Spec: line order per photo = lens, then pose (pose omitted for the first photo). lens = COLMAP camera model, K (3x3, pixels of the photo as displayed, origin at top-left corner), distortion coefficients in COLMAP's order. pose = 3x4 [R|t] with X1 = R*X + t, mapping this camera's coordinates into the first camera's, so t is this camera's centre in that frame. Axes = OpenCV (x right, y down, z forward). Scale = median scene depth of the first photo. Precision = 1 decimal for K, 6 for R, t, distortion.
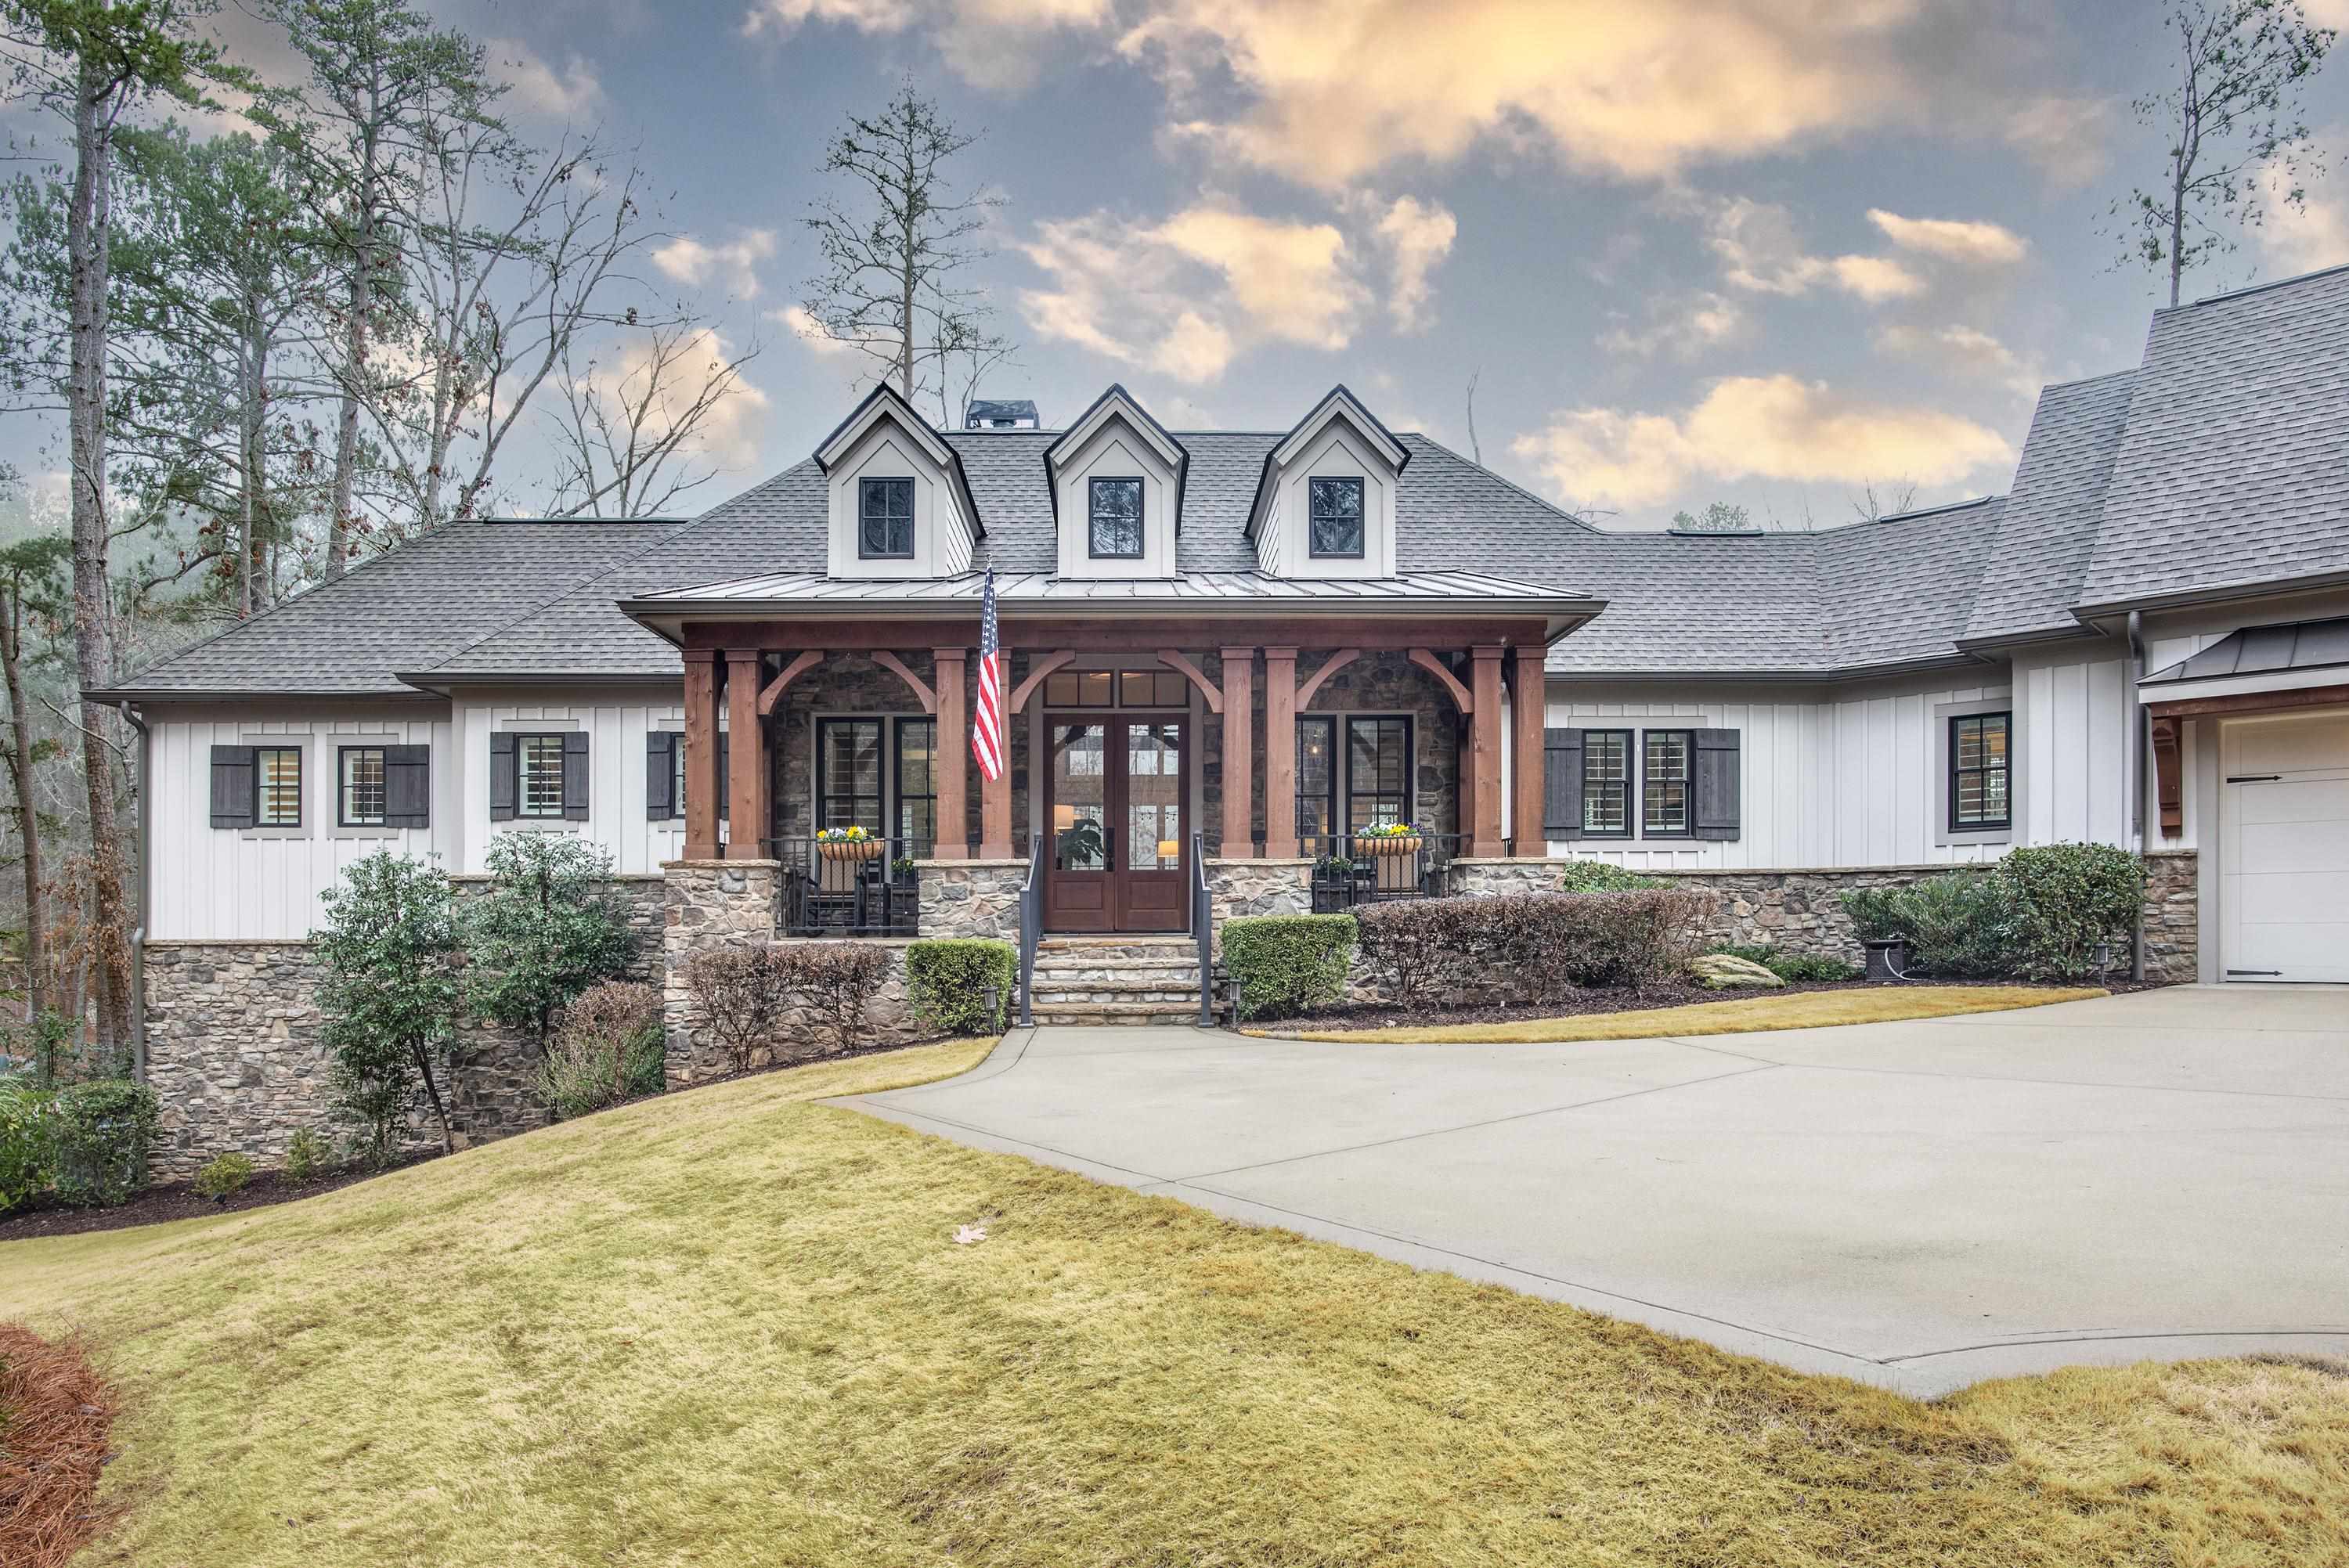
lens RADIAL K [[1276.3, 0, 1171.8], [0, 1276.3, 842.3], [0, 0, 1]] dist [-0.018415, 0.001018]
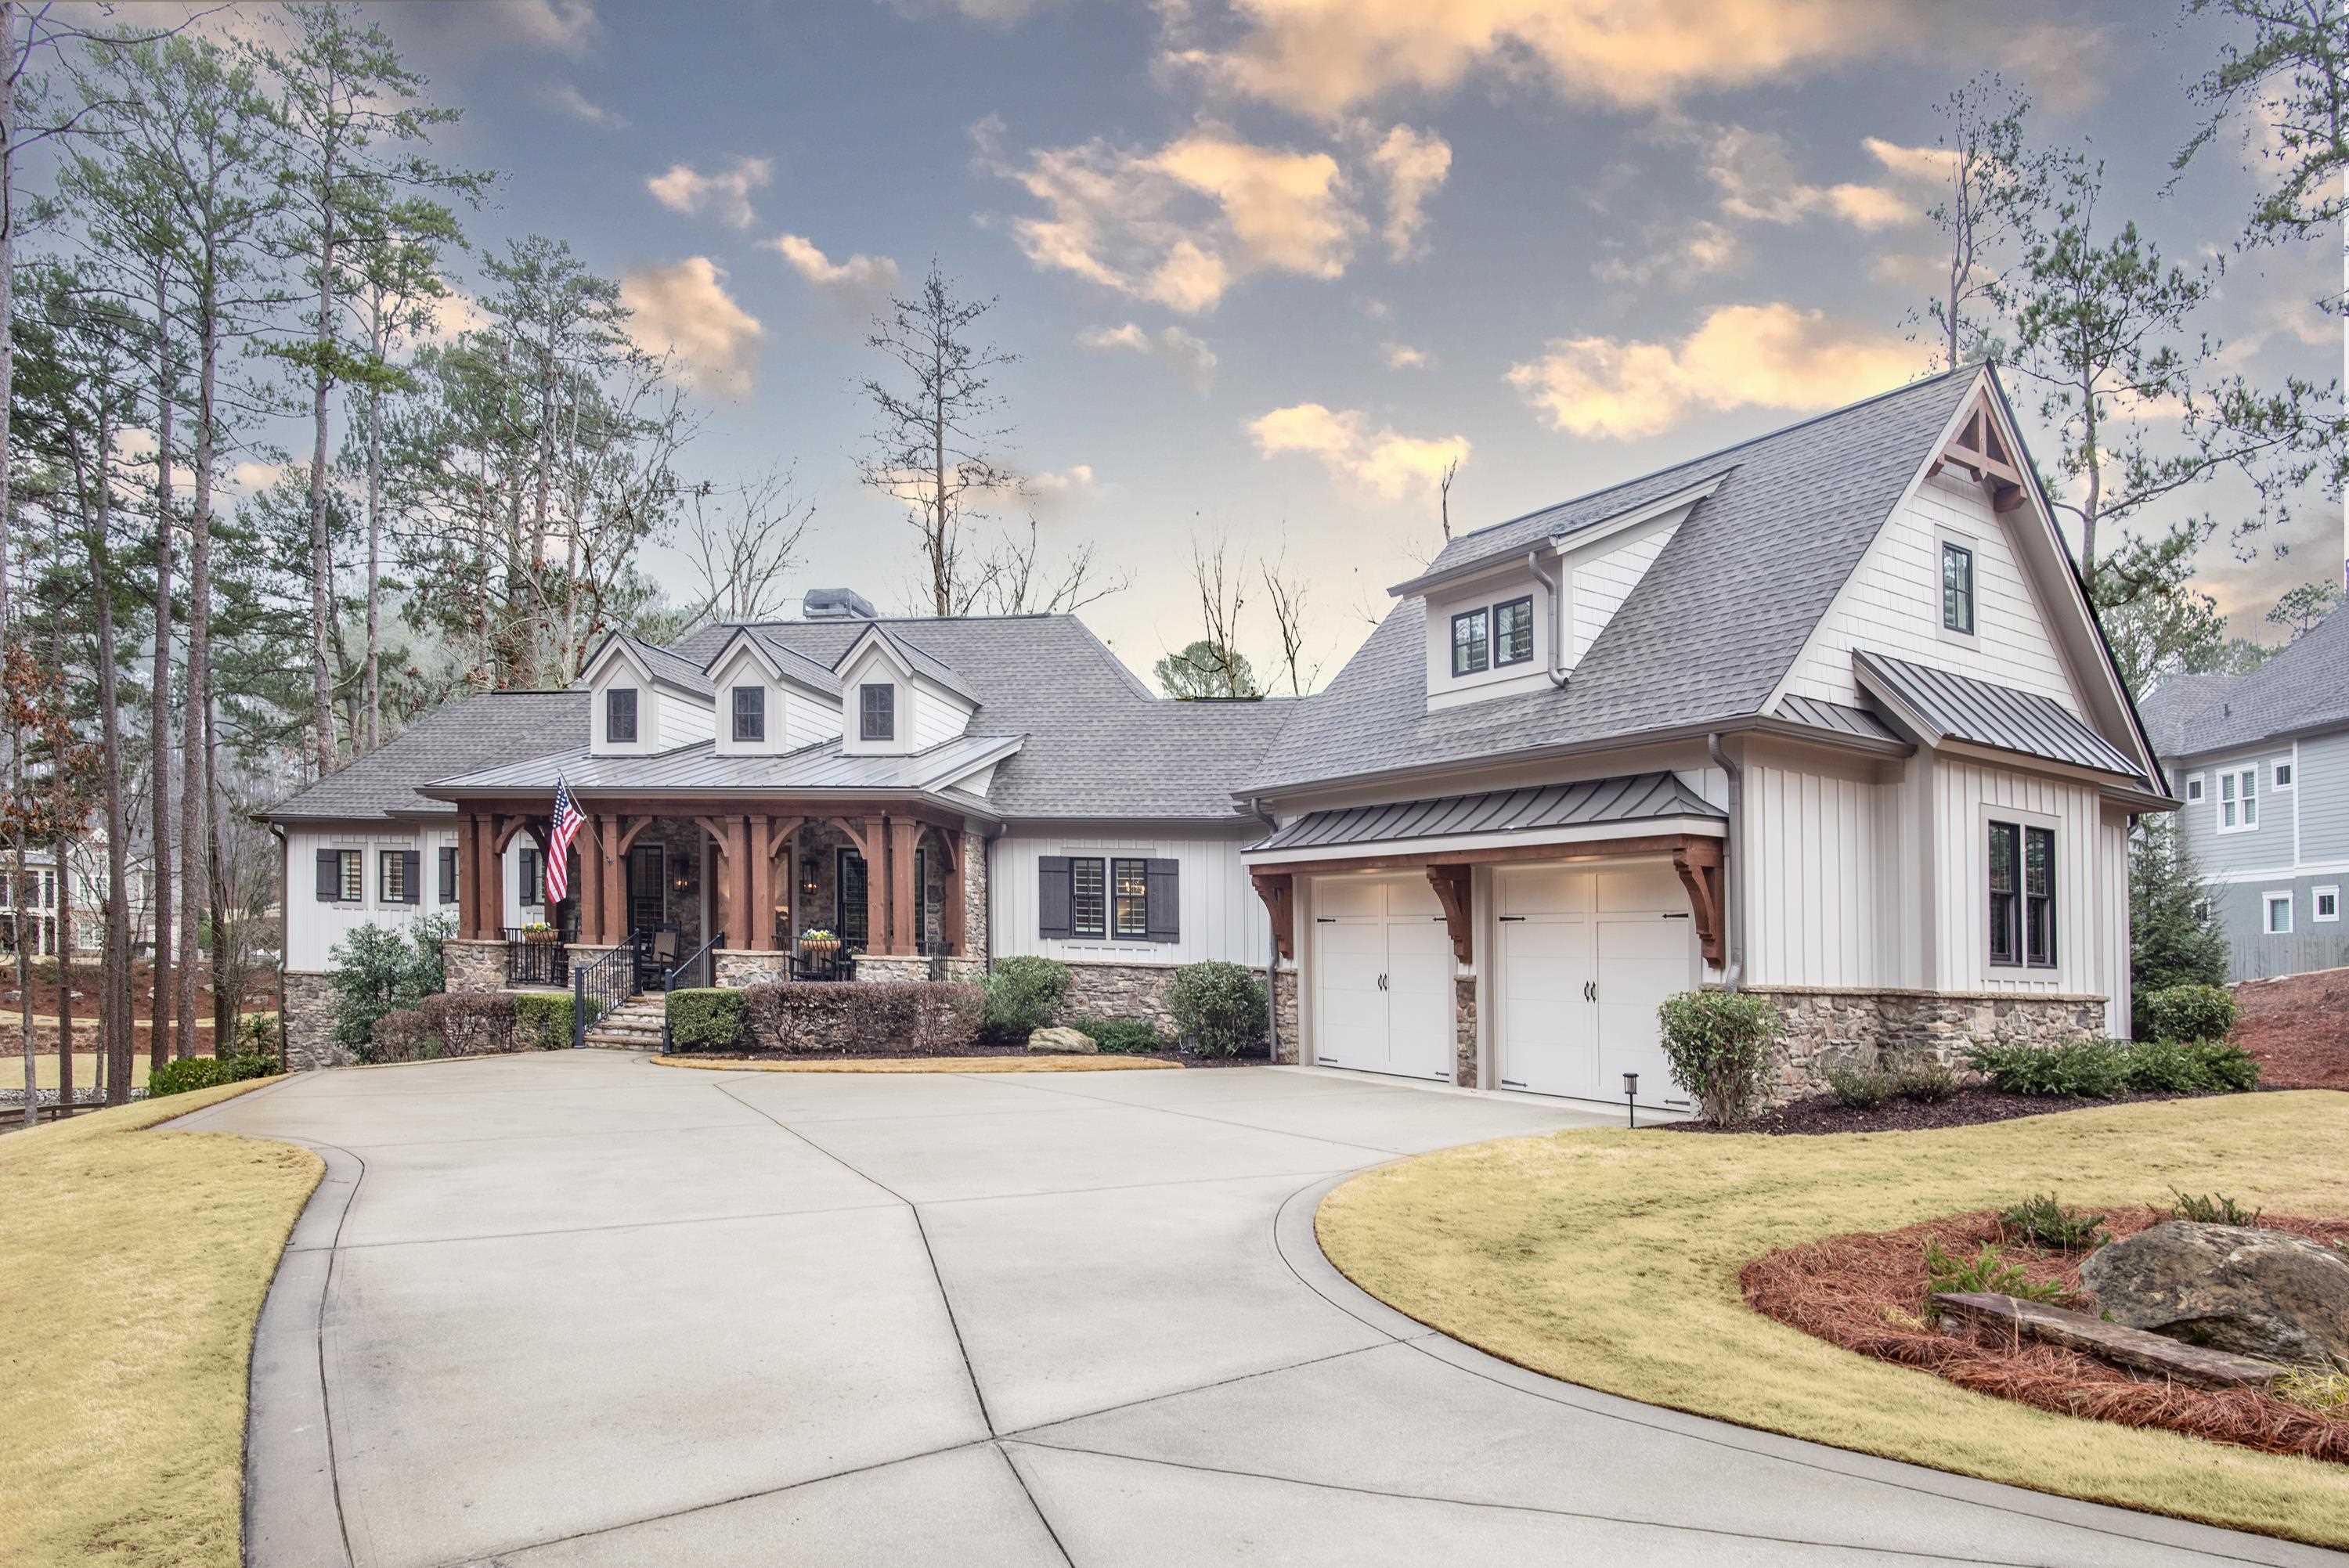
lens RADIAL K [[1390.9, 0, 1217.7], [0, 1390.9, 874.1], [0, 0, 1]] dist [-0.020606, 0.001675]
pose [[0.960608, 0.018623, -0.277282, 0.858496], [-0.018258, 0.999826, 0.003897, -0.077064], [0.277307, 0.001319, 0.960781, -0.371967]]
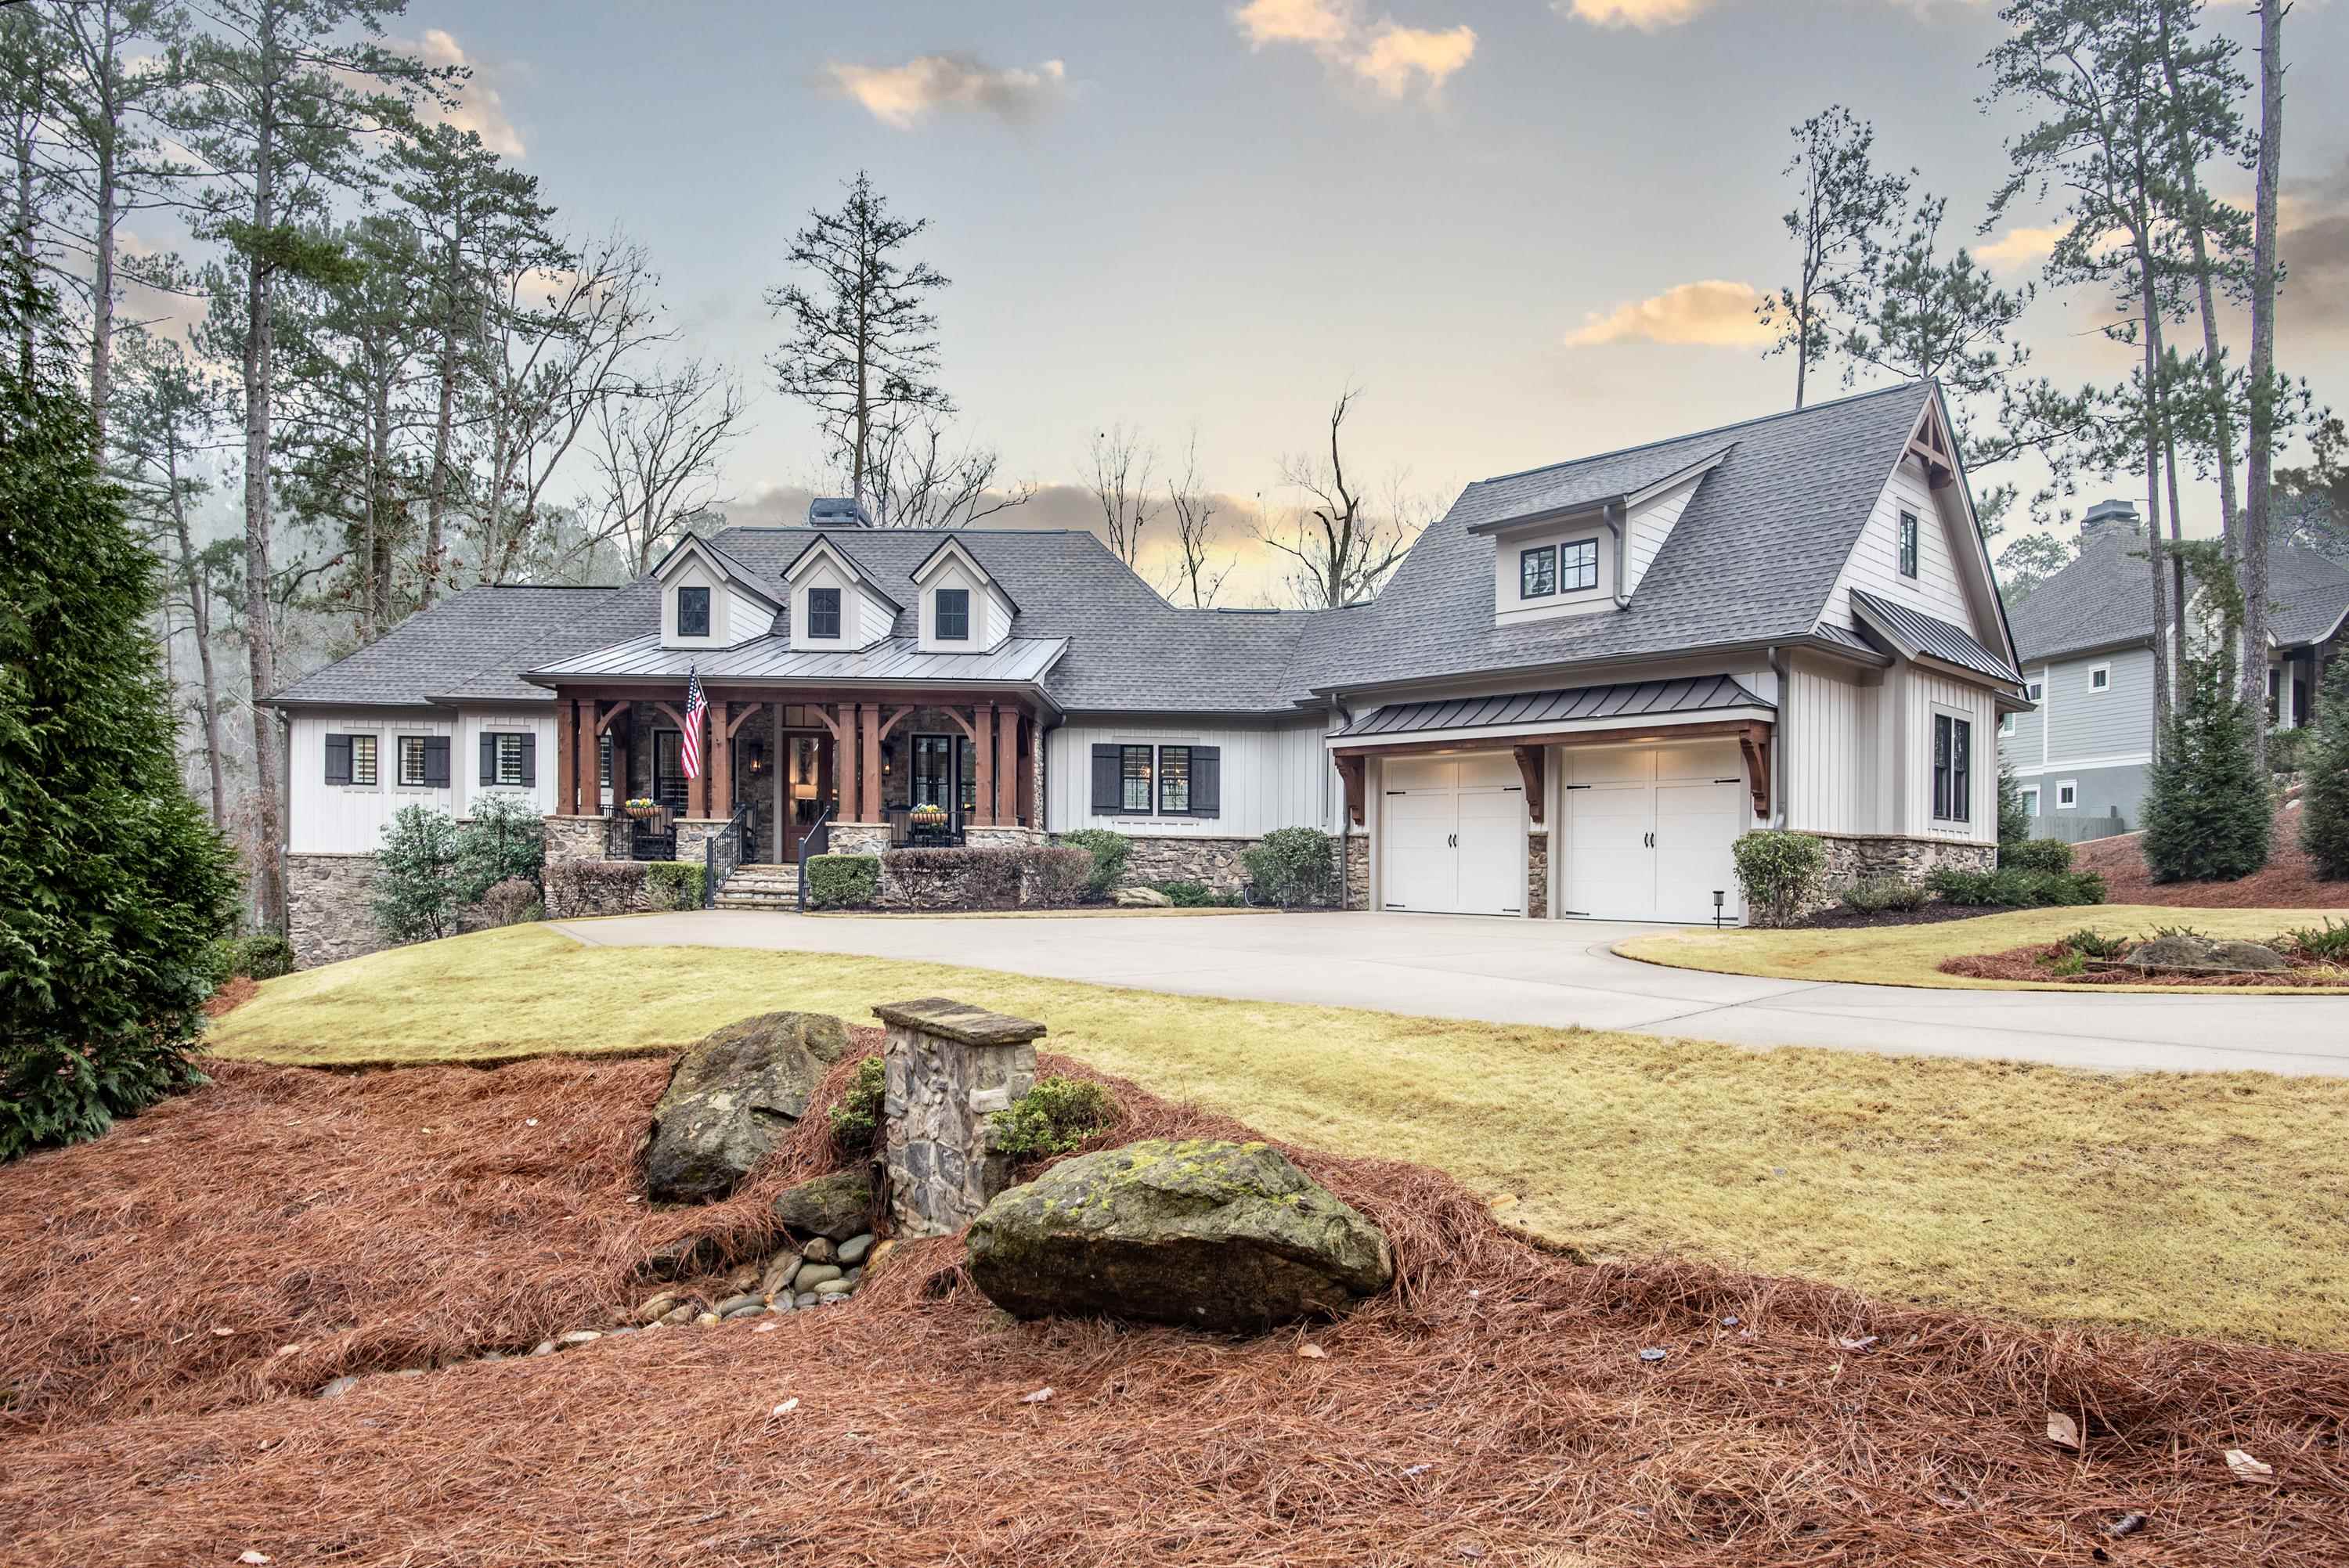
lens RADIAL K [[1388.5, 0, 1179.3], [0, 1388.5, 827.4], [0, 0, 1]] dist [-0.017374, -0.000377]
pose [[0.992318, 0.027525, -0.120609, 0.584624], [-0.023947, 0.999232, 0.031012, -0.040198], [0.121370, -0.027885, 0.992216, -0.674528]]
